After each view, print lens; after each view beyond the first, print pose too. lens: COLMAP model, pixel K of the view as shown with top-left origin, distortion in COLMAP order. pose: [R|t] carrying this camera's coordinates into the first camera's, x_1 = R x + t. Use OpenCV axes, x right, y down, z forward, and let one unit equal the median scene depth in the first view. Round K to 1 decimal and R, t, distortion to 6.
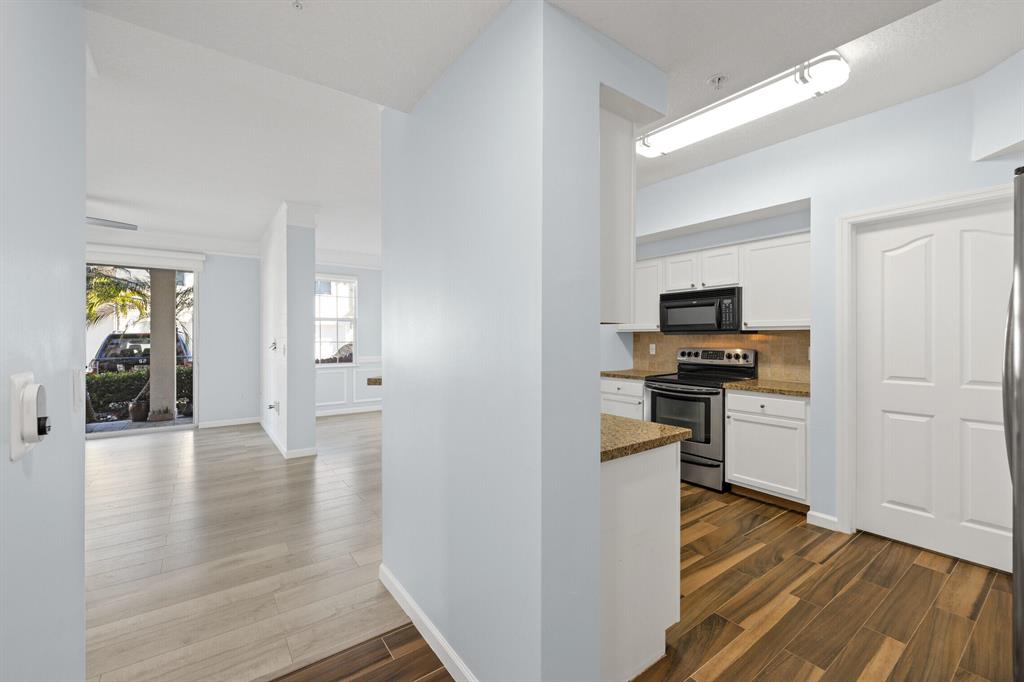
lens RADIAL K [[425.4, 0, 512.0], [0, 425.4, 341.0], [0, 0, 1]] dist [0.000537, 0.000520]
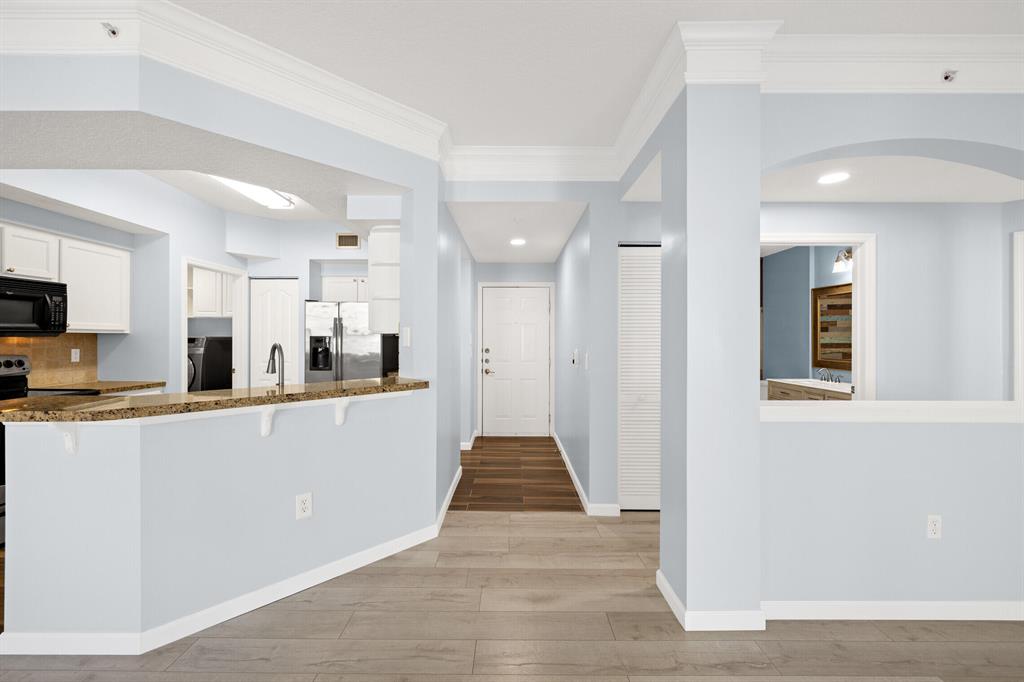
lens RADIAL K [[425.4, 0, 512.0], [0, 425.4, 341.0], [0, 0, 1]] dist [0.000537, 0.000520]
pose [[-0.807452, -0.008302, 0.589874, -0.767800], [-0.000895, 0.999917, 0.012847, -0.020018], [-0.589932, 0.009846, -0.807393, 1.182664]]
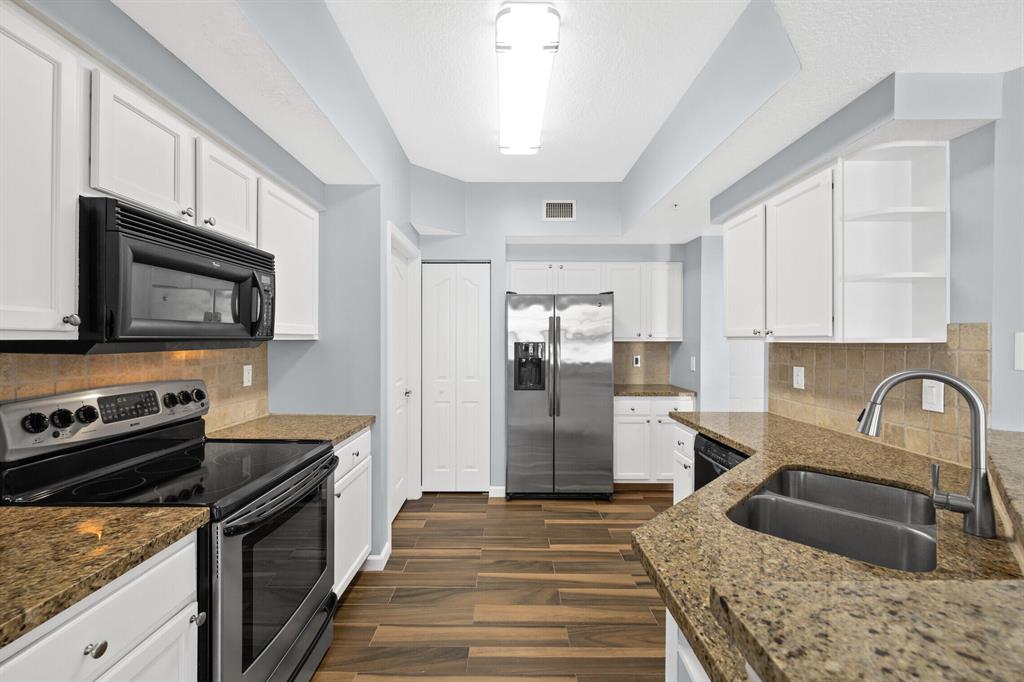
lens RADIAL K [[425.4, 0, 512.0], [0, 425.4, 341.0], [0, 0, 1]] dist [0.000537, 0.000520]
pose [[-0.813099, -0.006304, 0.582092, -0.001358], [-0.000505, 0.999949, 0.010124, -0.029618], [-0.582126, 0.007938, -0.813060, 1.261102]]
